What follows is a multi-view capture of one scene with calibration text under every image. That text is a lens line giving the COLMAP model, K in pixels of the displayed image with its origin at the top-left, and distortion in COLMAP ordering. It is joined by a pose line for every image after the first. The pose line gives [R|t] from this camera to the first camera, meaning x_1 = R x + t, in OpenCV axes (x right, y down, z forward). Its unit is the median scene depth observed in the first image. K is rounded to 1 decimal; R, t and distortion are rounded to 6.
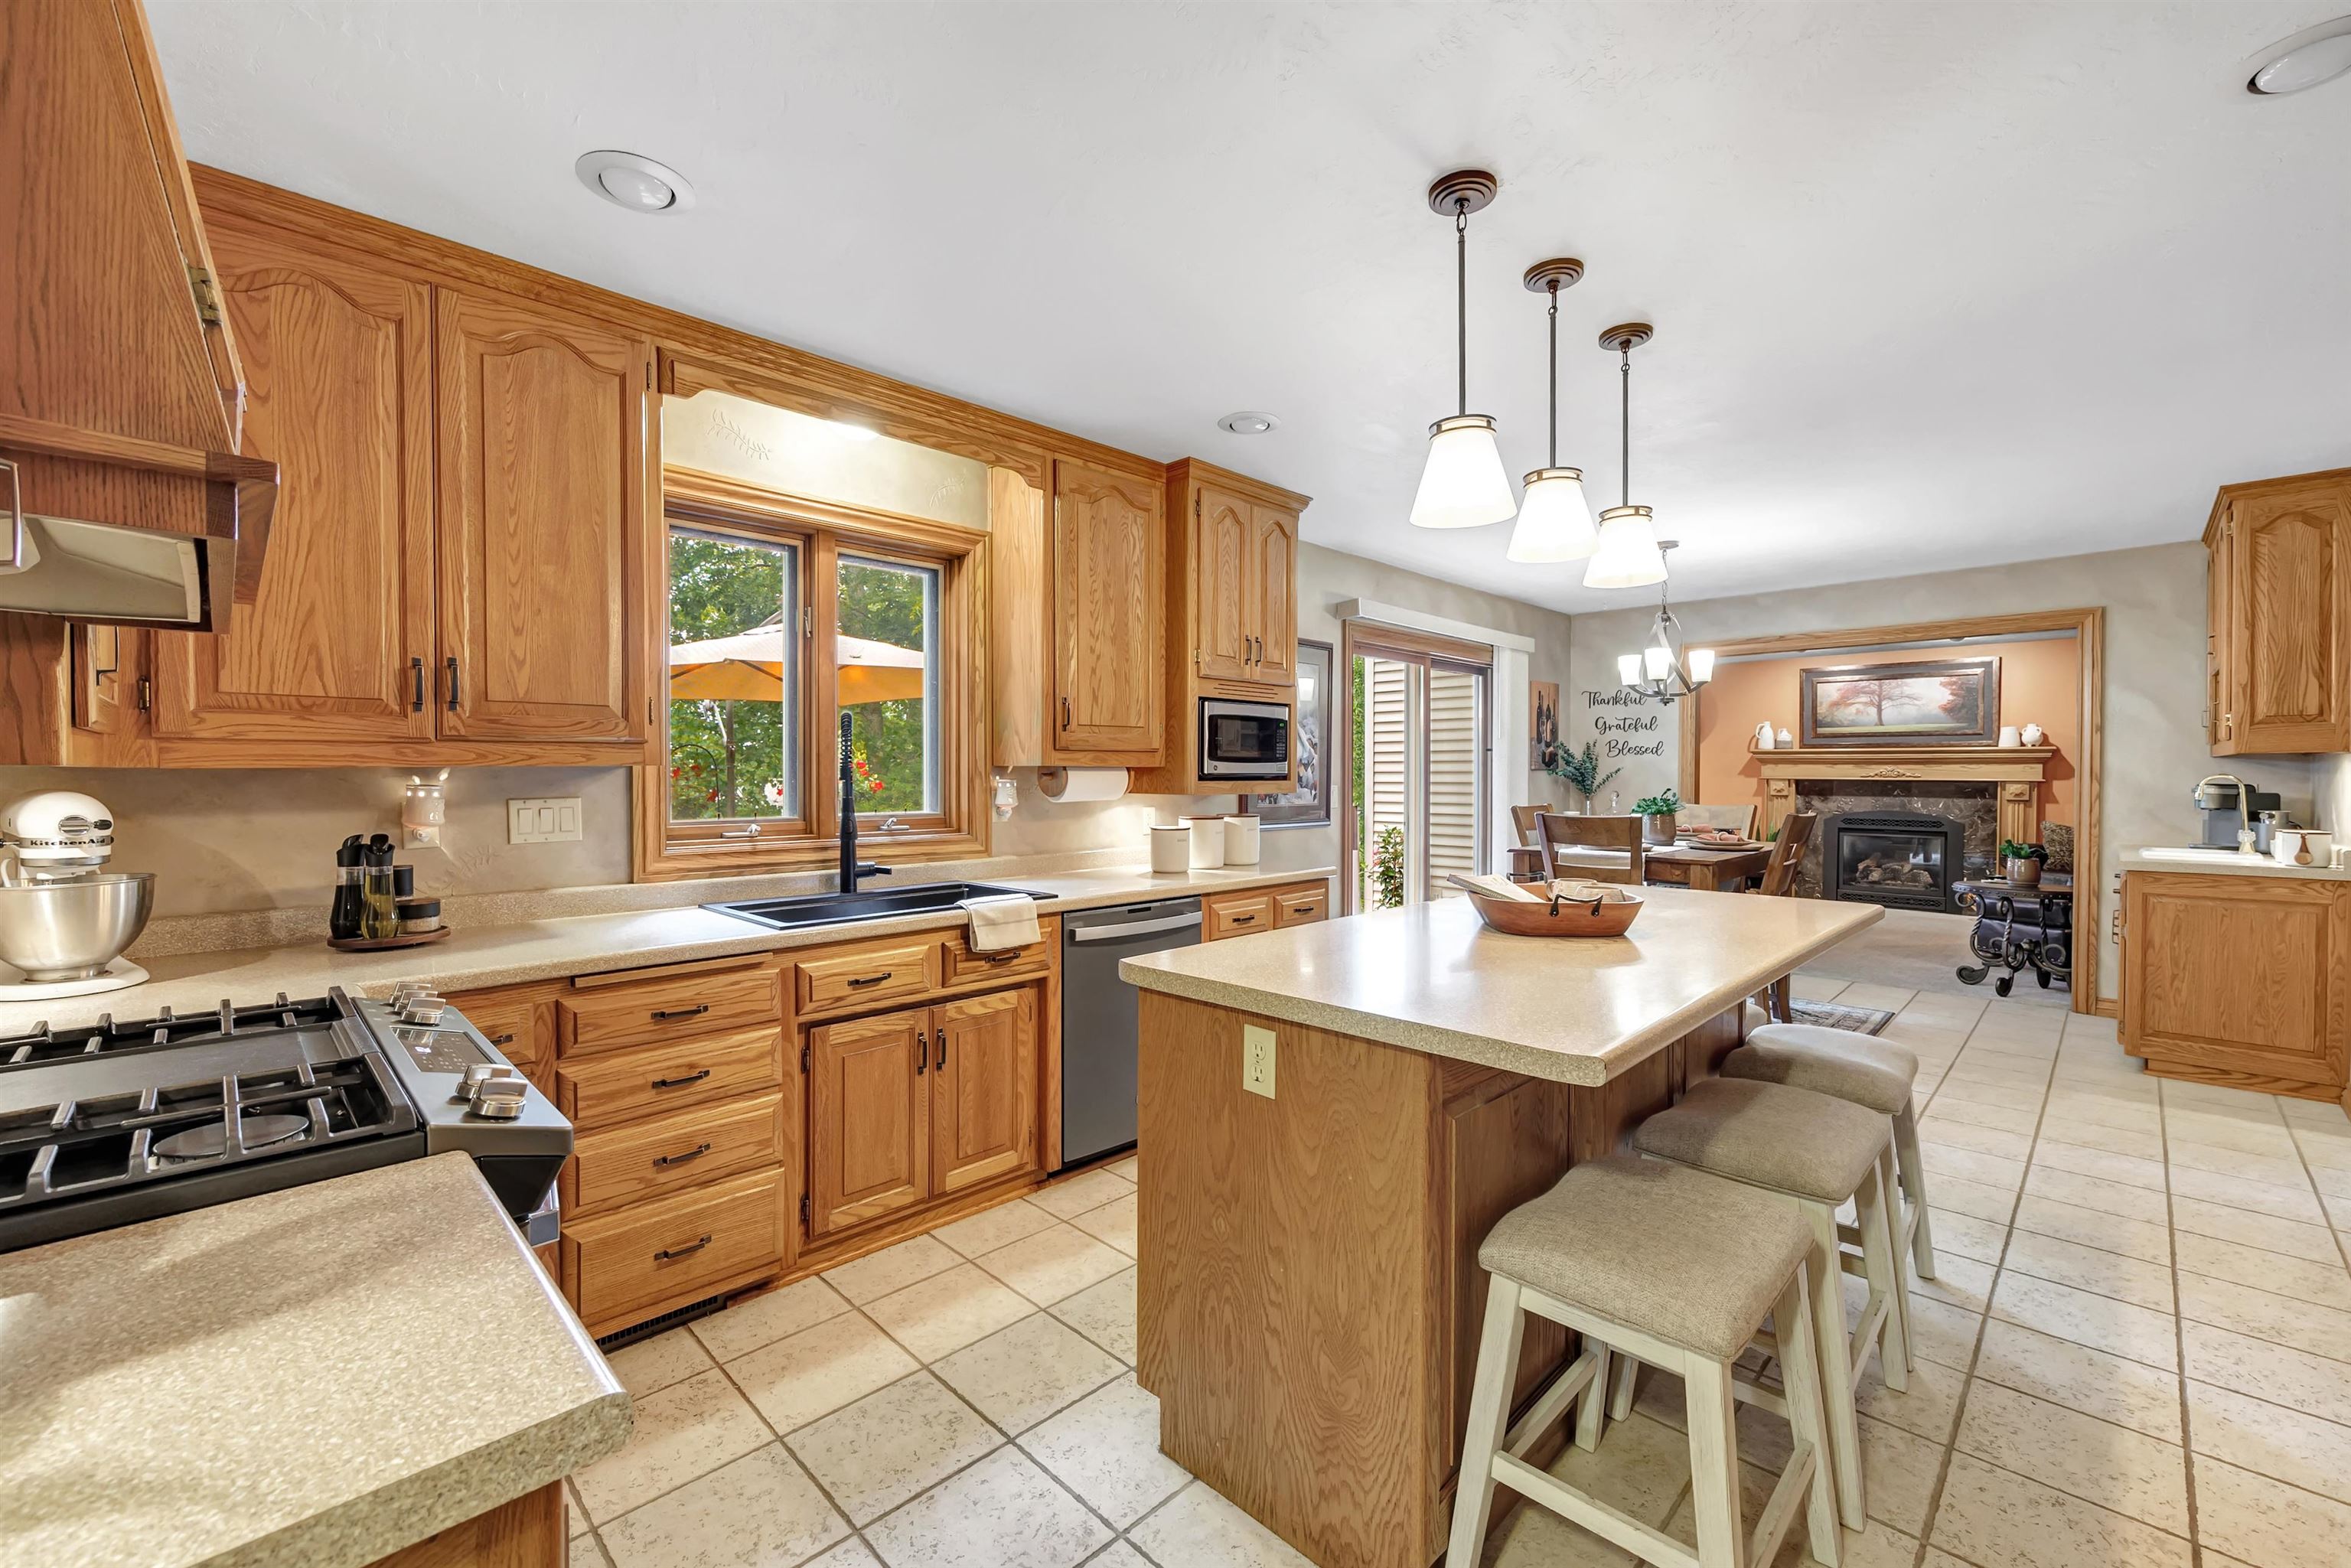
lens RADIAL K [[961.0, 0, 1163.5], [0, 961.0, 786.6], [0, 0, 1]] dist [-0.004337, -0.000062]
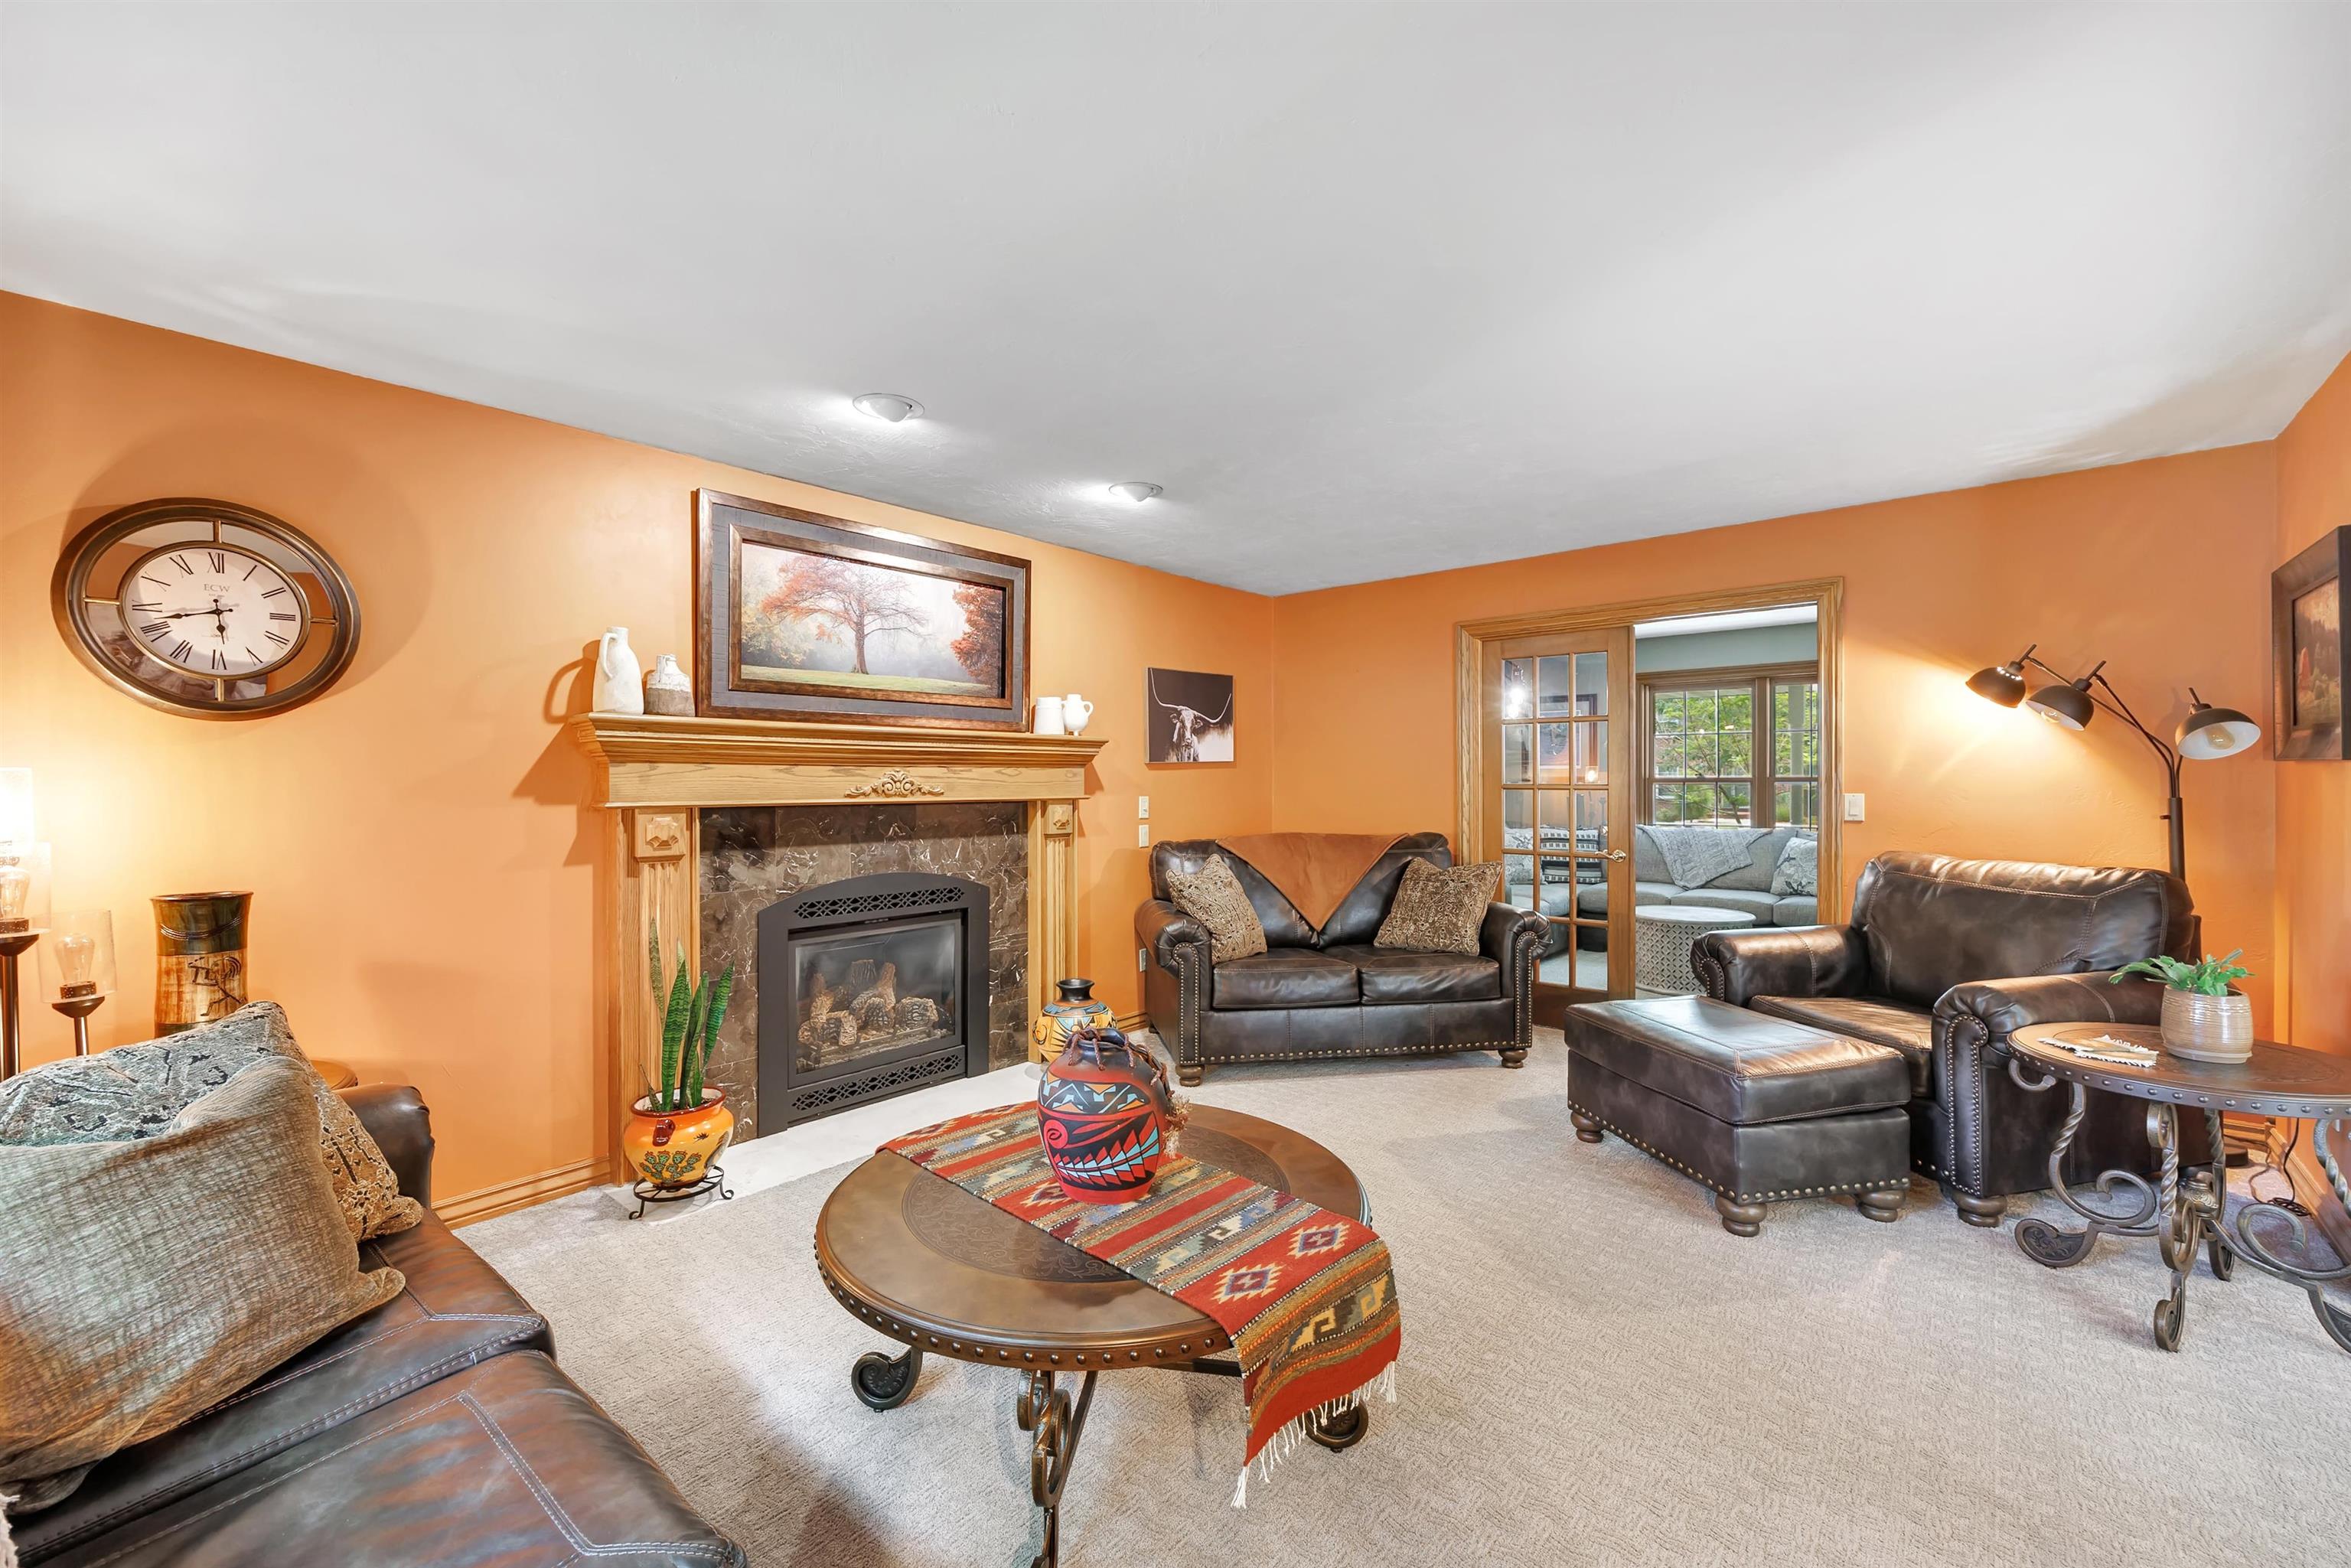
lens RADIAL K [[961.0, 0, 1140.5], [0, 961.0, 790.2], [0, 0, 1]] dist [-0.004337, -0.000062]
pose [[-0.082366, -0.014468, 0.996497, 0.623656], [0.019023, 0.999690, 0.016087, -0.032982], [-0.996421, 0.020282, -0.082066, 1.787910]]
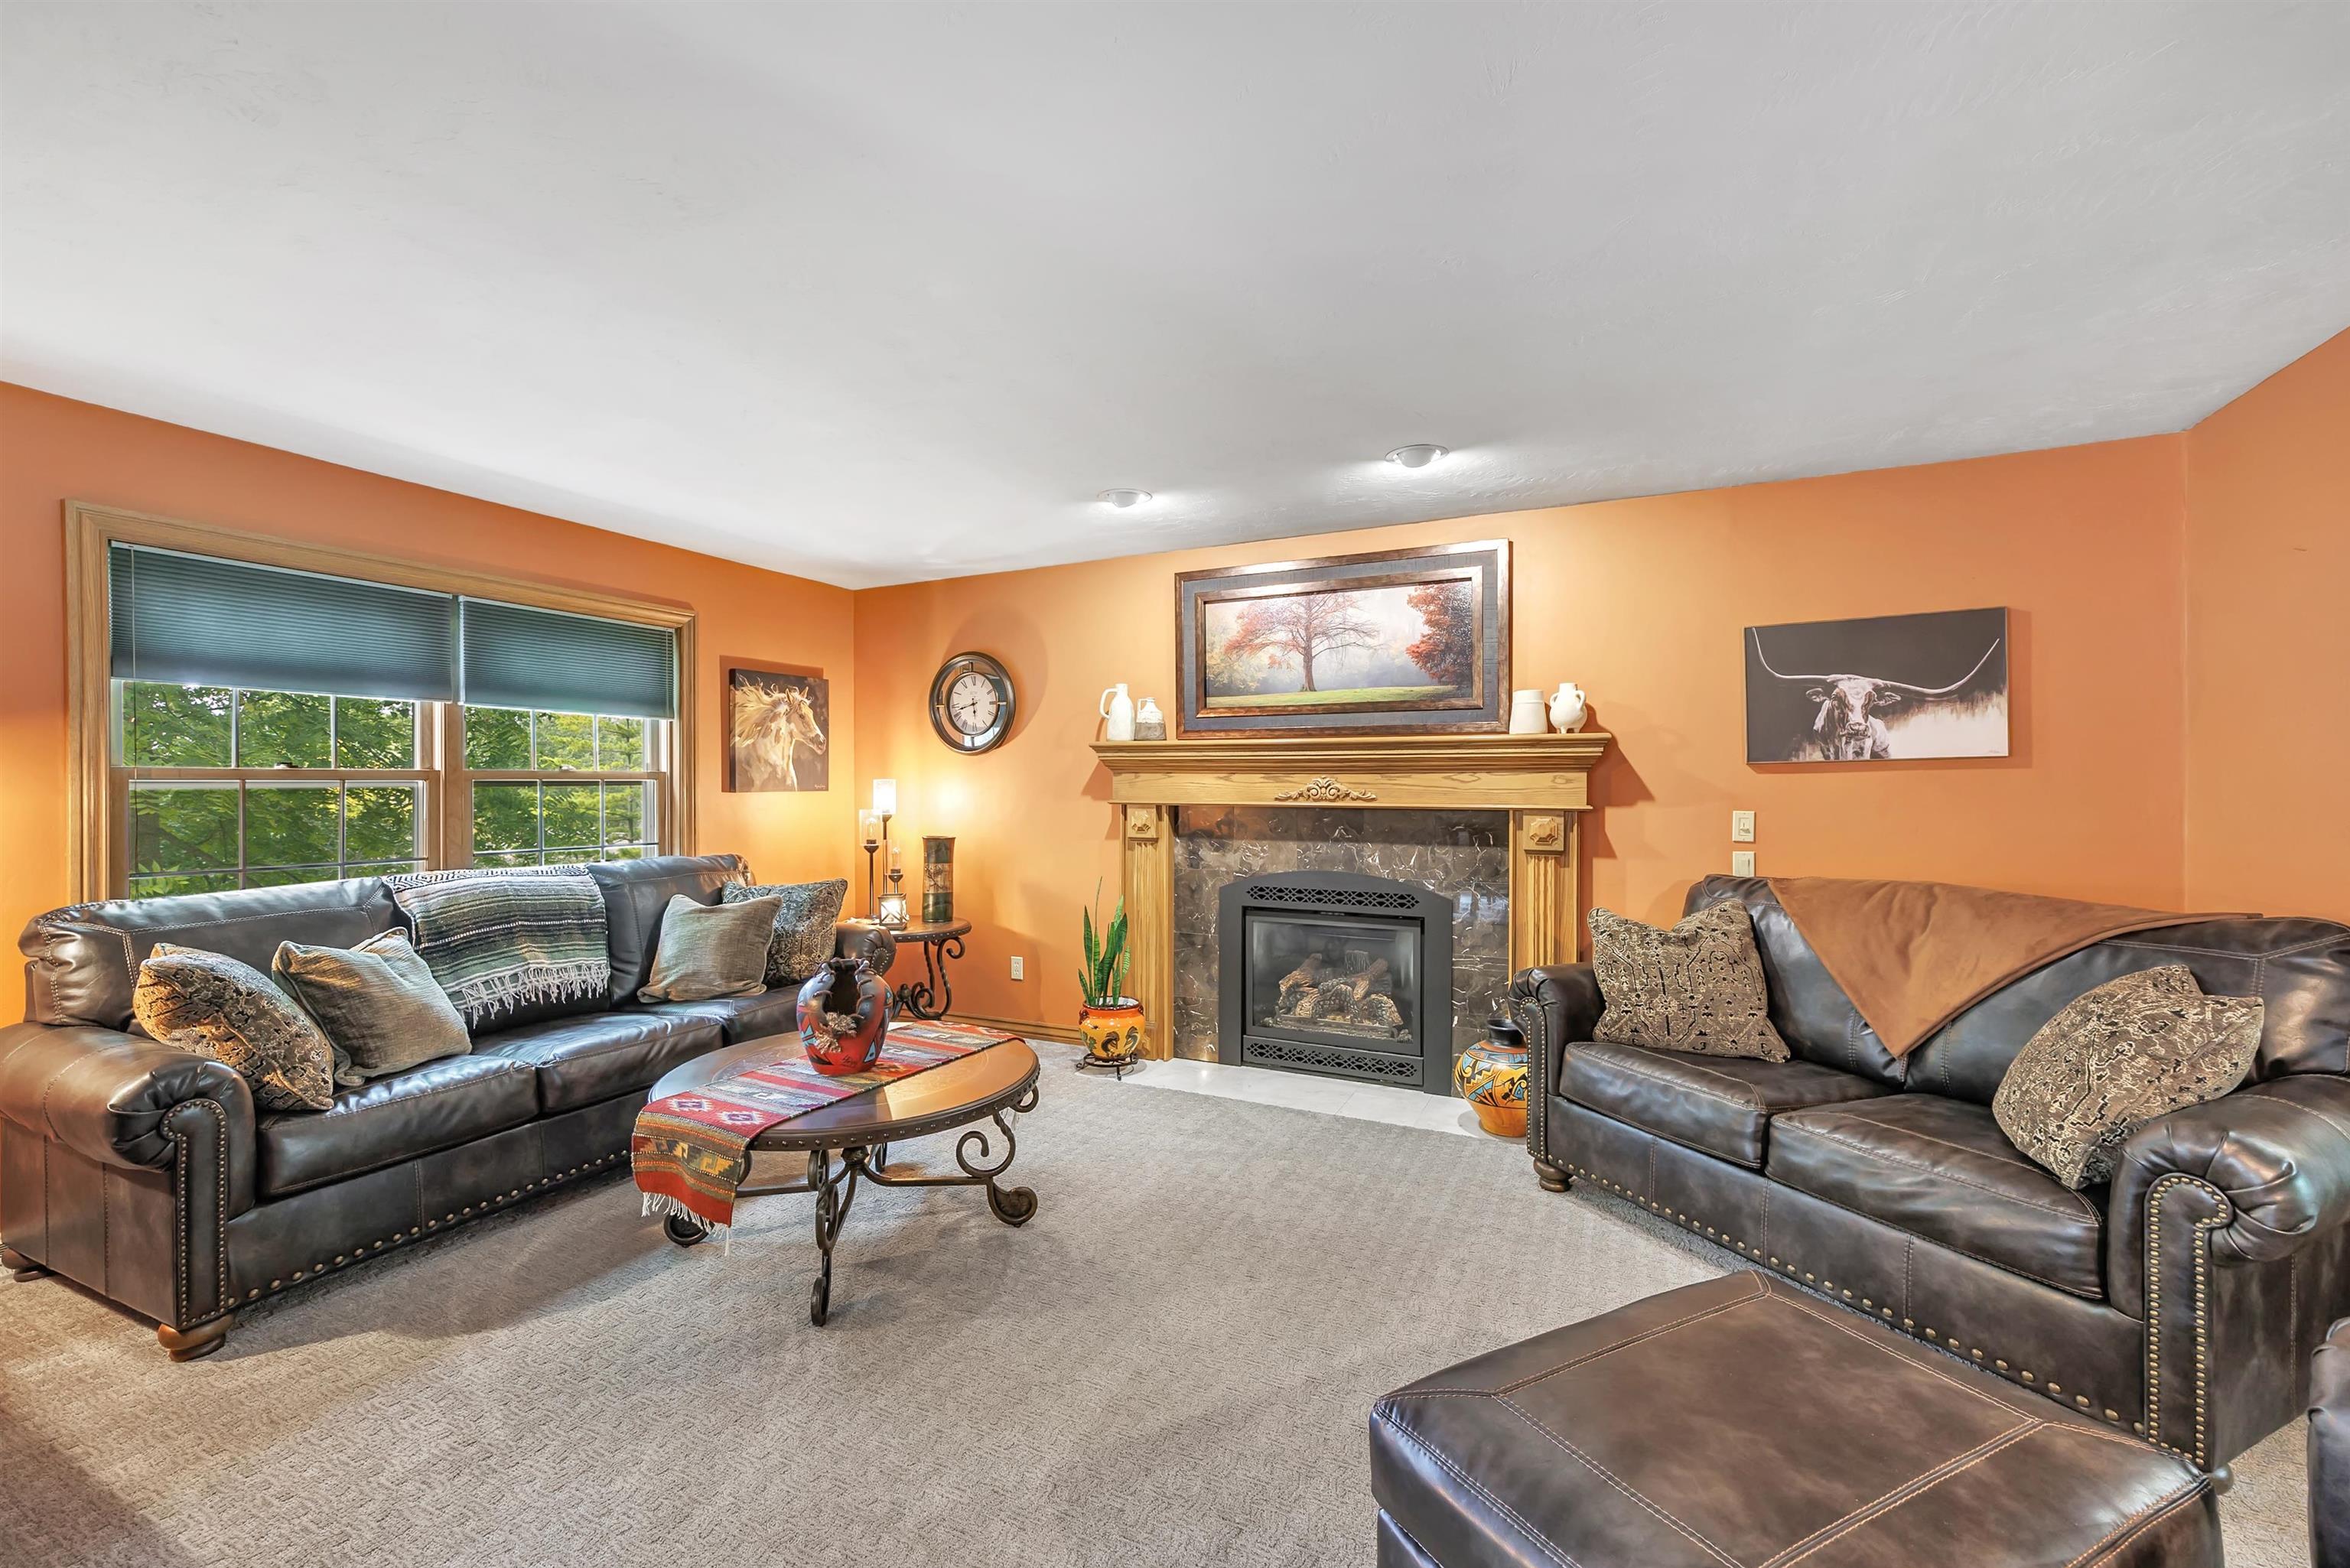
lens RADIAL K [[960.5, 0, 1178.7], [0, 960.5, 786.6], [0, 0, 1]] dist [-0.004337, -0.000062]
pose [[0.937225, -0.004664, 0.348695, 1.020636], [0.008571, 0.999917, -0.009661, -0.024192], [-0.348621, 0.012043, 0.937186, 1.132287]]
